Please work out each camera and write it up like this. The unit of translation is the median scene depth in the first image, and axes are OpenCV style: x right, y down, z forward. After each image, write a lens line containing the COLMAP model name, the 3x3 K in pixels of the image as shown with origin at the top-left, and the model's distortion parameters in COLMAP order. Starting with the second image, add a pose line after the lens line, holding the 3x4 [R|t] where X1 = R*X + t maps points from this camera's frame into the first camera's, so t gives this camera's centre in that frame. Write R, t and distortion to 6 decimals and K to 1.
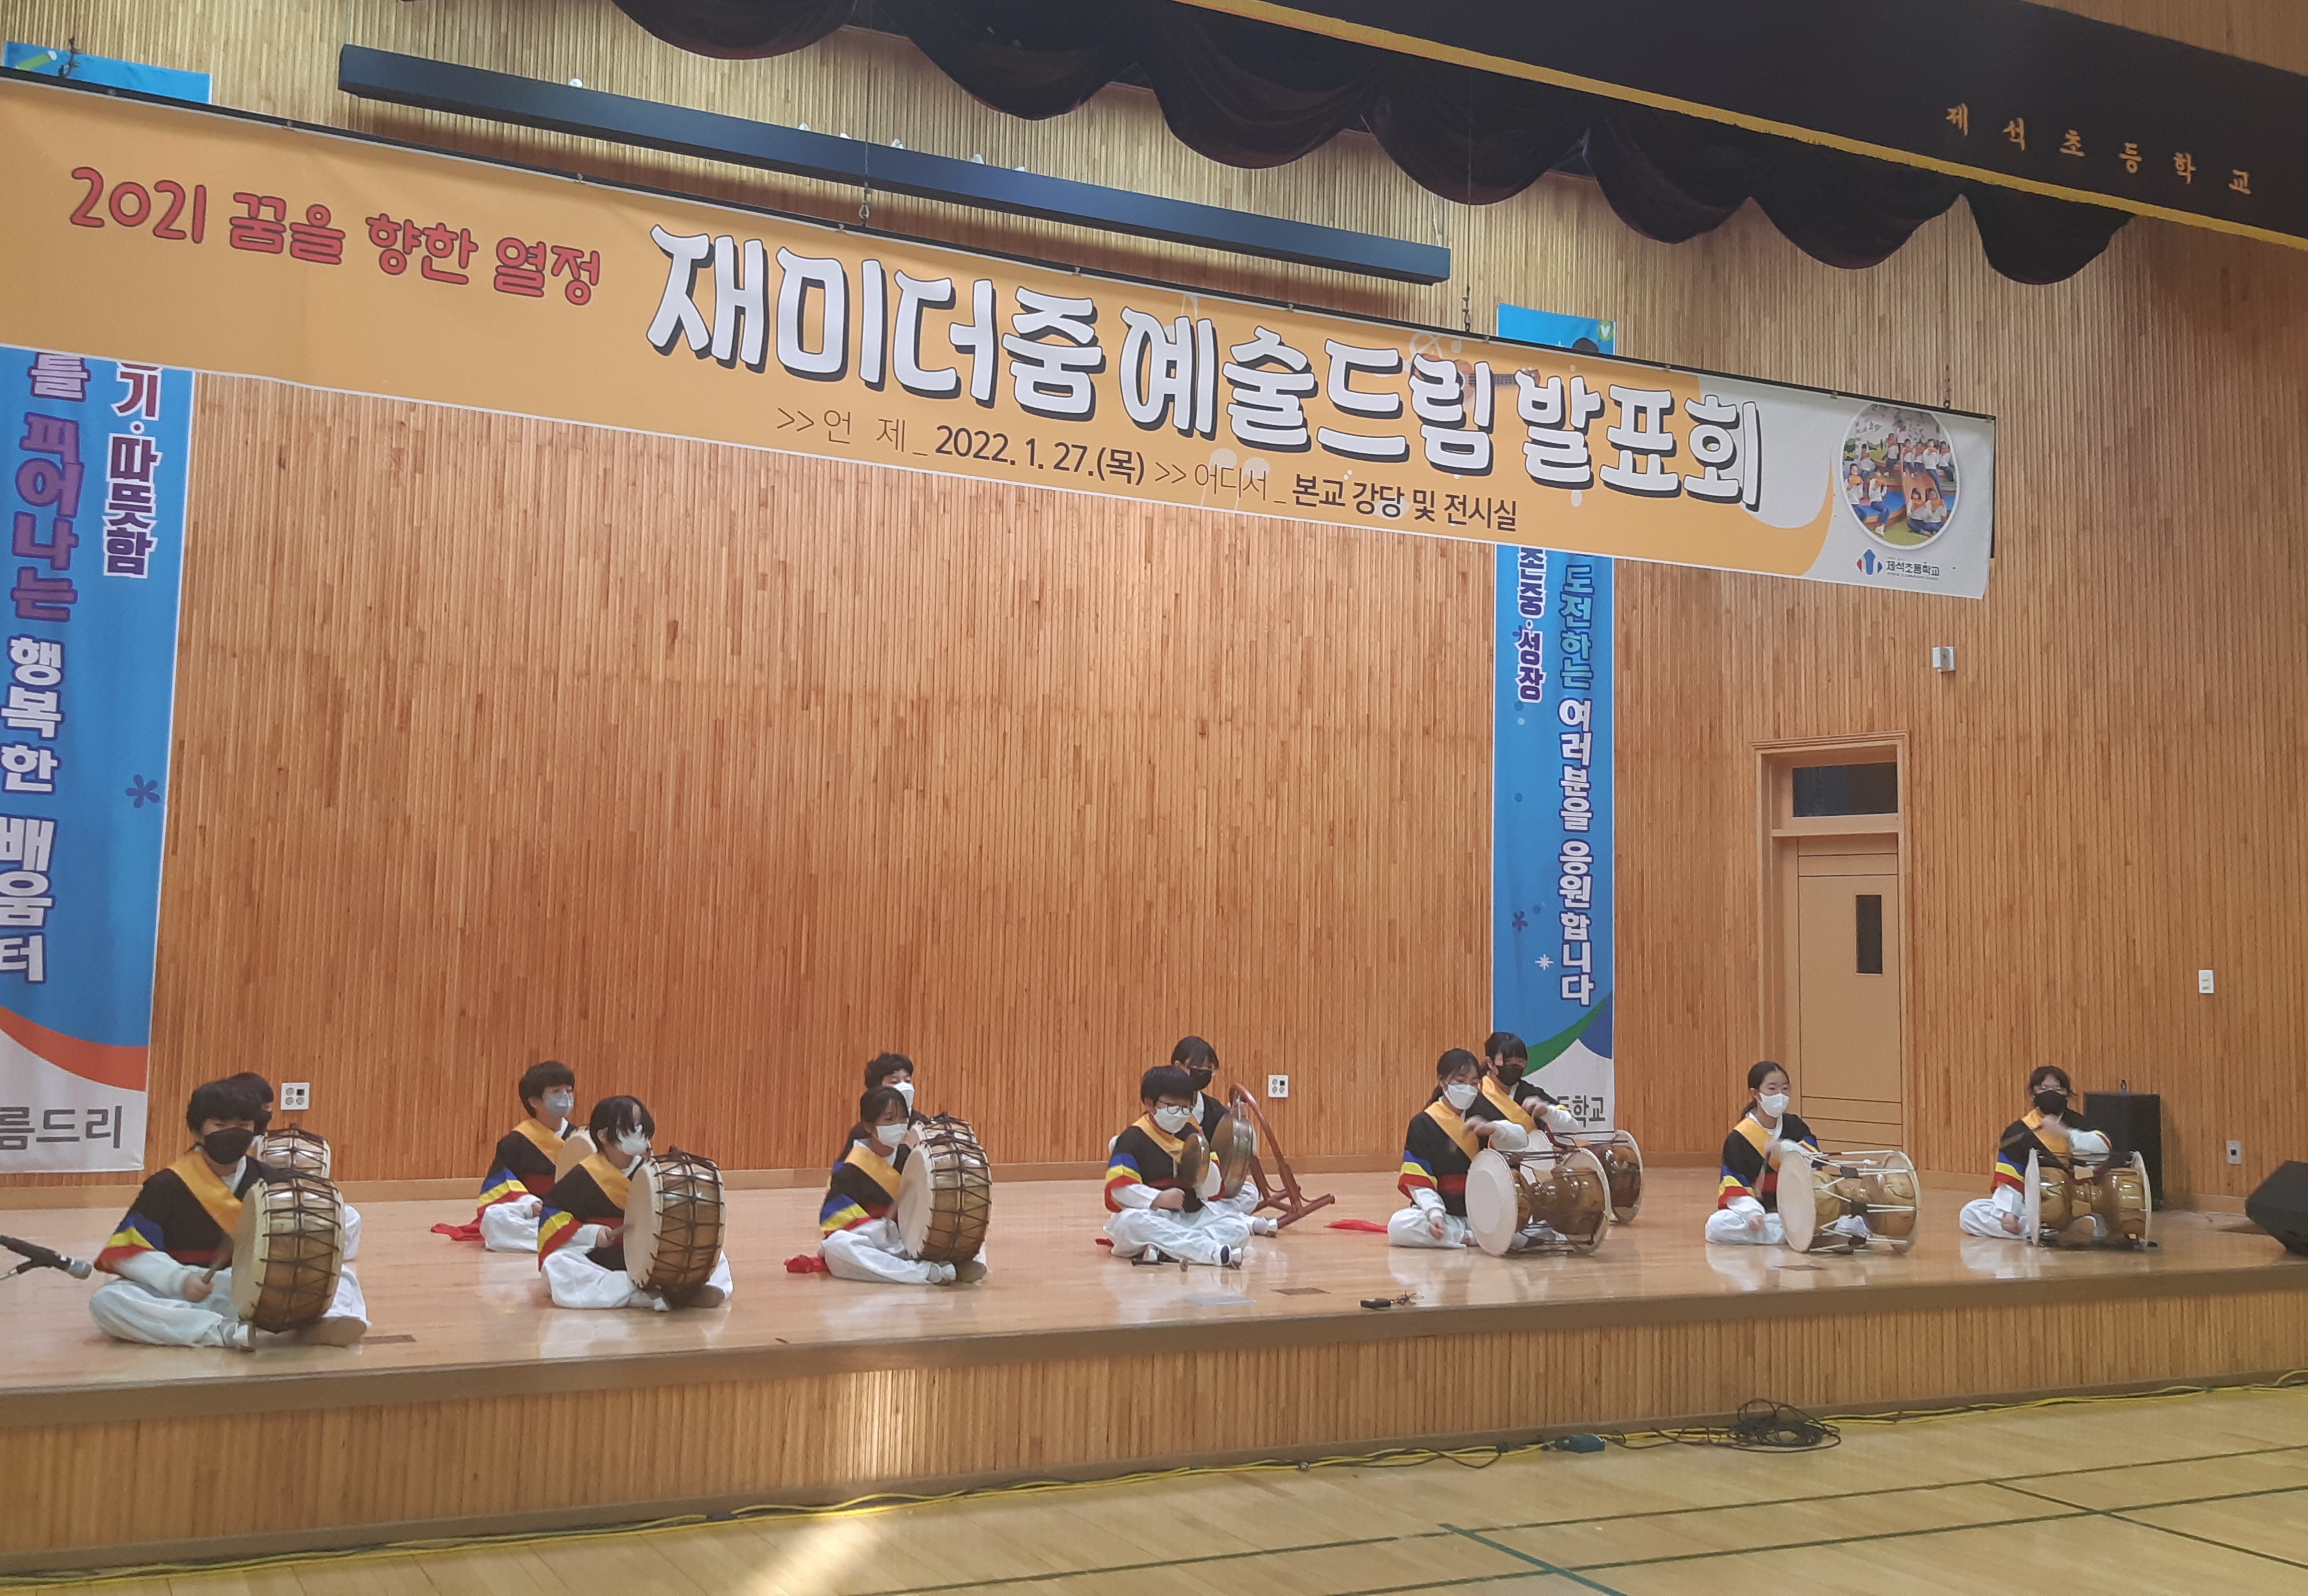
lens RADIAL K [[2392.8, 0, 1161.1], [0, 2392.8, 753.0], [0, 0, 1]] dist [0.130615, -0.344611]
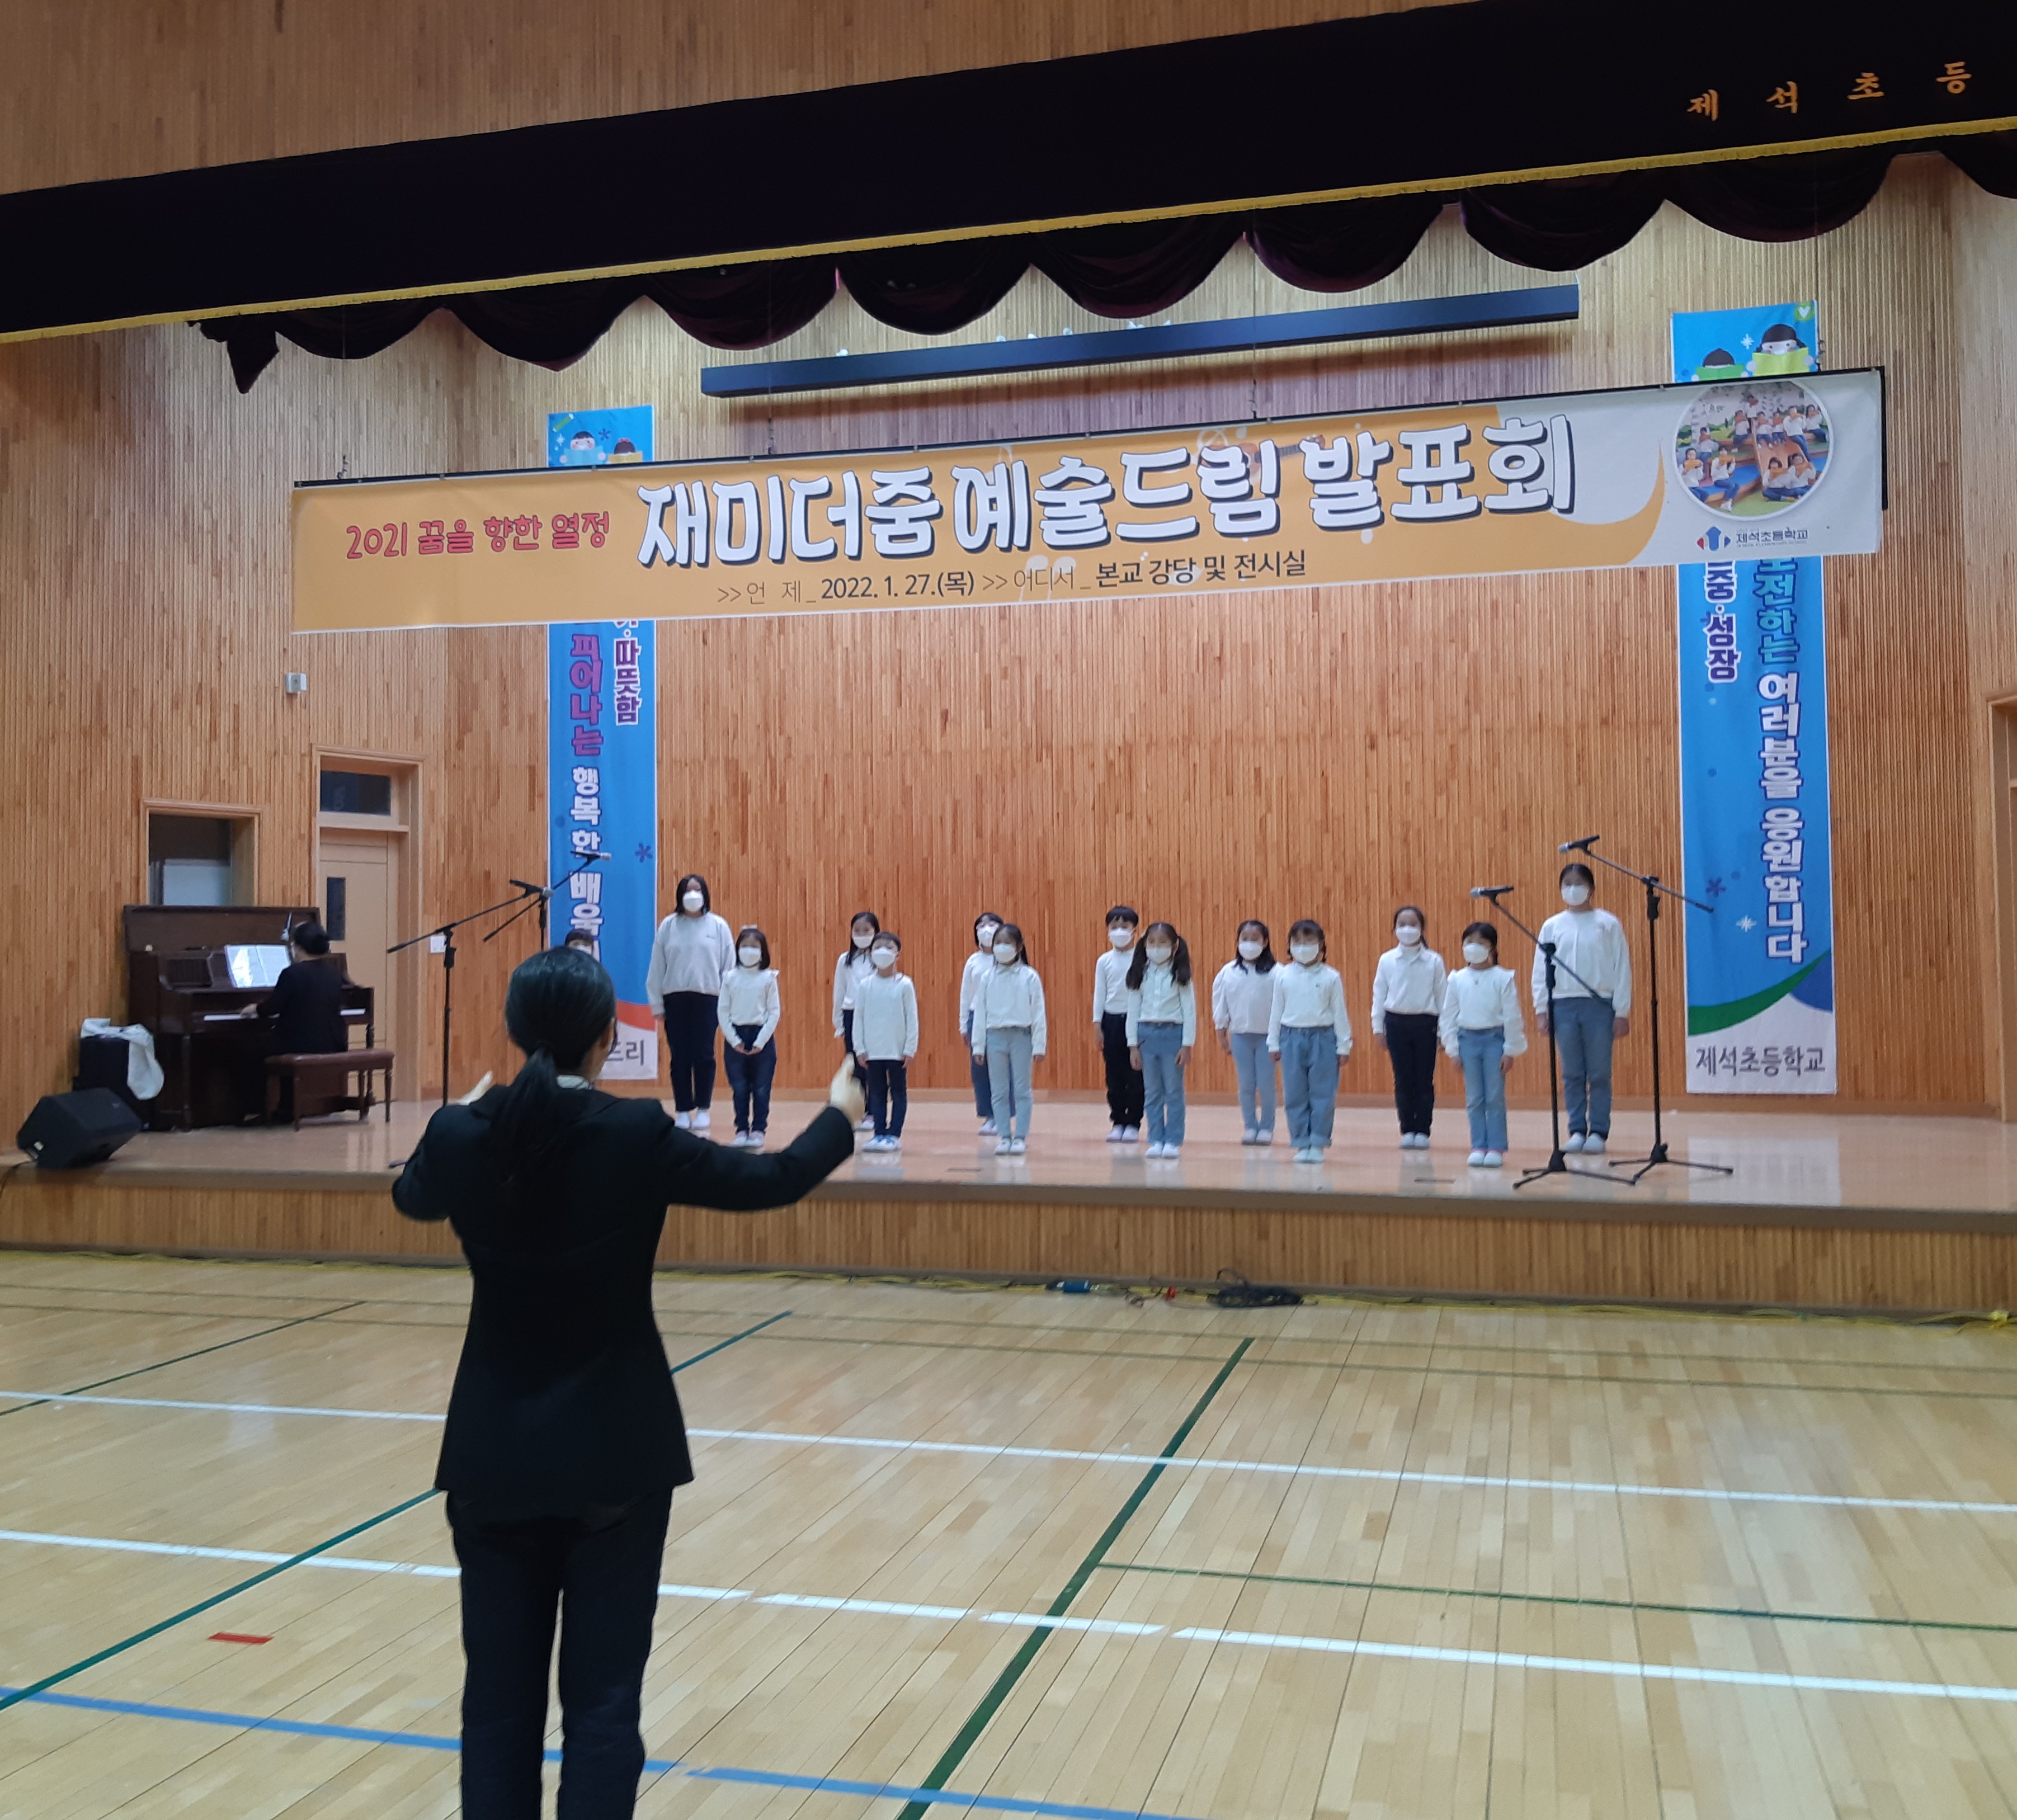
lens RADIAL K [[2082.7, 0, 921.9], [0, 2082.7, 903.2], [0, 0, 1]] dist [0.130094, -0.296109]
pose [[0.725504, -0.040712, -0.687013, 0.692222], [0.086085, 0.995777, 0.031899, 0.020801], [0.682813, -0.082284, 0.725945, 0.084950]]
